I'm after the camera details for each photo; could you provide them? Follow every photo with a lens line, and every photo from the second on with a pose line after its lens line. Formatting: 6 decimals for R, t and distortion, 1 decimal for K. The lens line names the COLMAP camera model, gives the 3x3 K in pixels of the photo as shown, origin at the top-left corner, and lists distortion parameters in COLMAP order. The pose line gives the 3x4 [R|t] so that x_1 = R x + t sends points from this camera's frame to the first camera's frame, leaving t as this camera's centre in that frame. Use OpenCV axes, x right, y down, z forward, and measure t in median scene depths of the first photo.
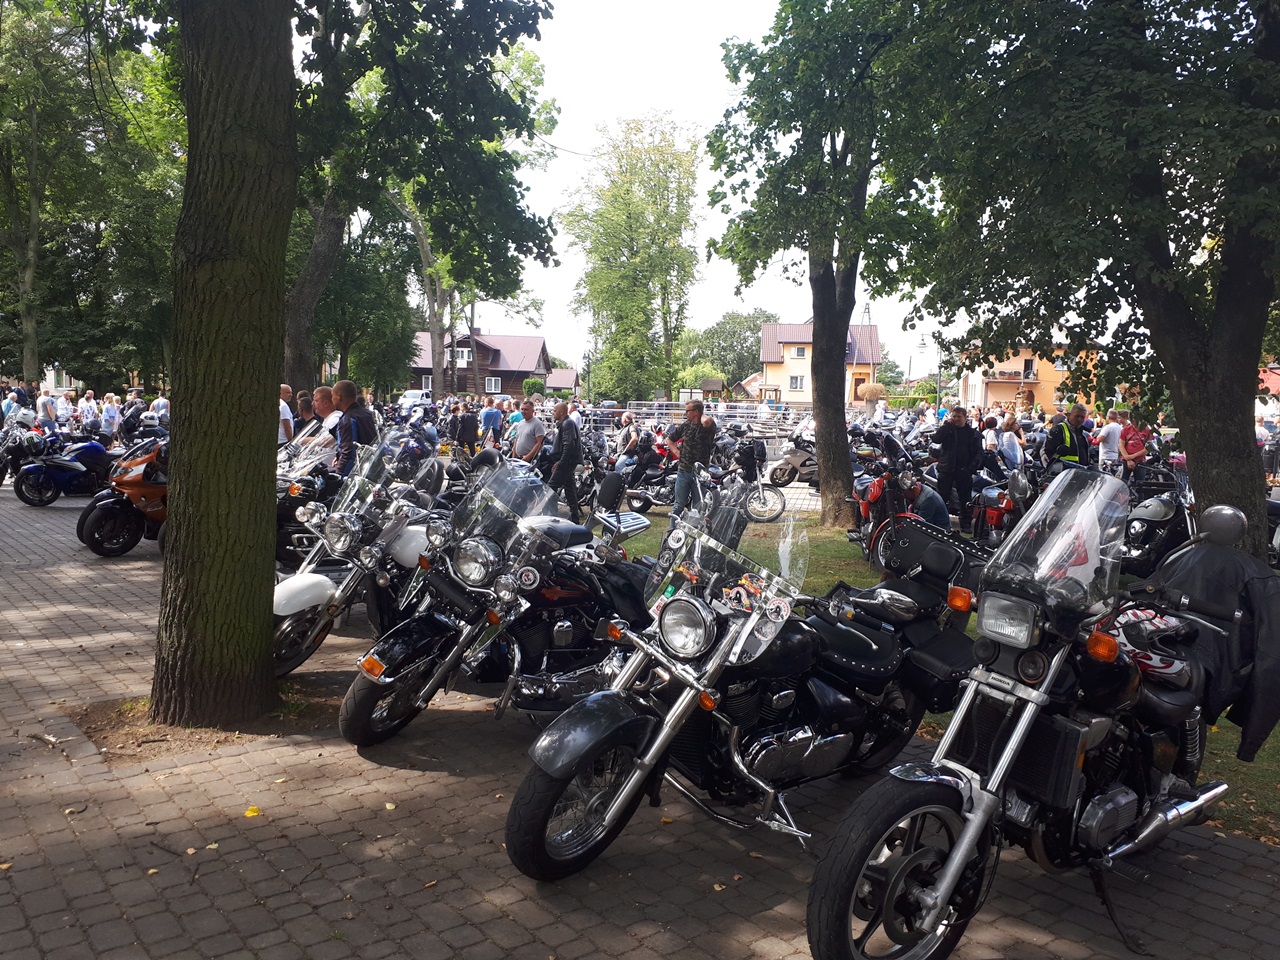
lens RADIAL K [[1013.7, 0, 640.0], [0, 1013.7, 477.9], [0, 0, 1]] dist [0.038171, -0.011099]
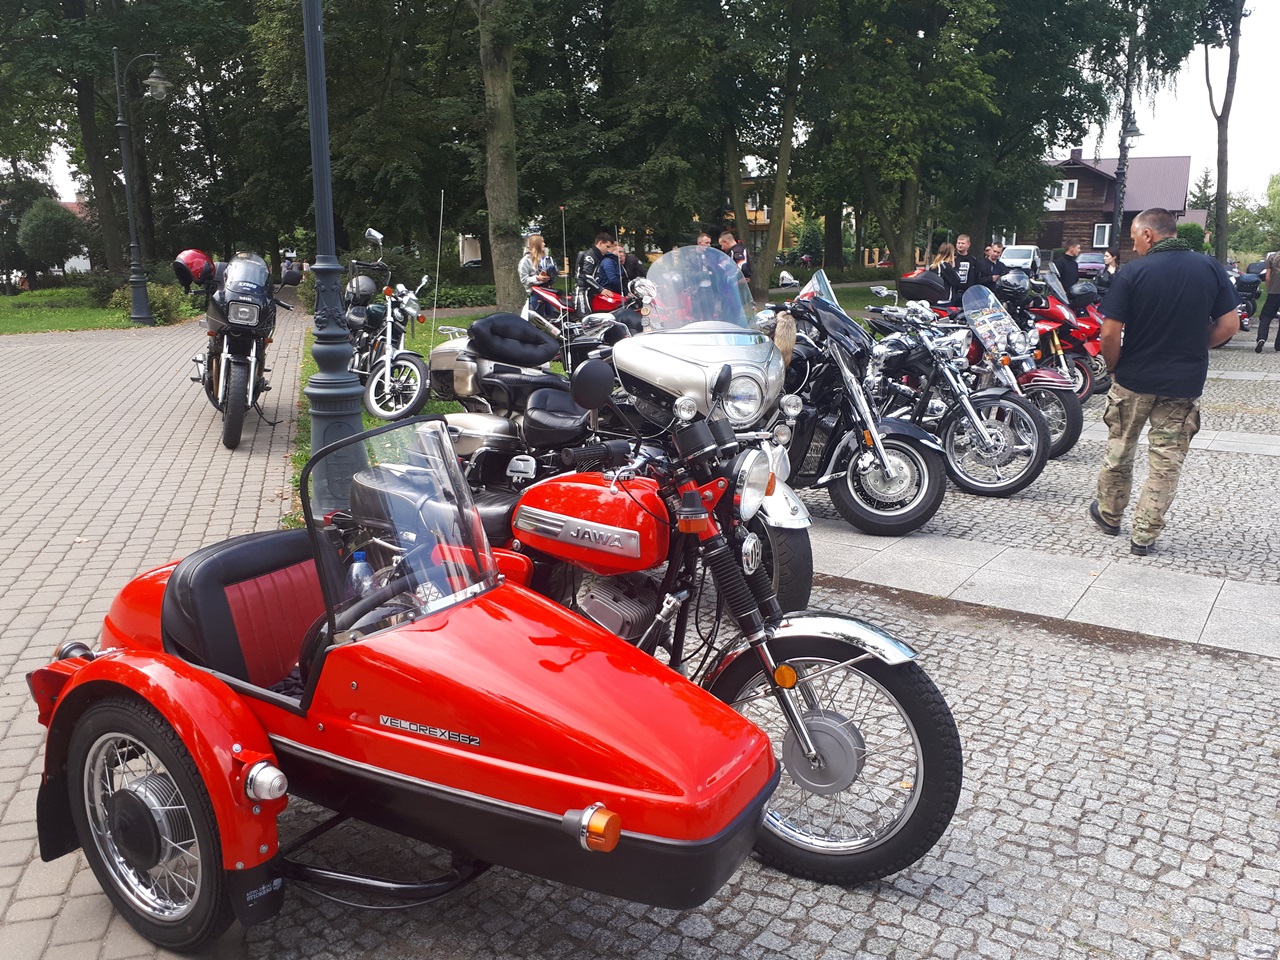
lens RADIAL K [[1013.7, 0, 646.6], [0, 1013.7, 481.5], [0, 0, 1]] dist [0.038171, -0.011099]
pose [[0.923410, 0.061722, -0.378819, -0.318577], [-0.010756, 0.990759, 0.135208, -0.042330], [0.383664, -0.120778, 0.915541, 0.533741]]
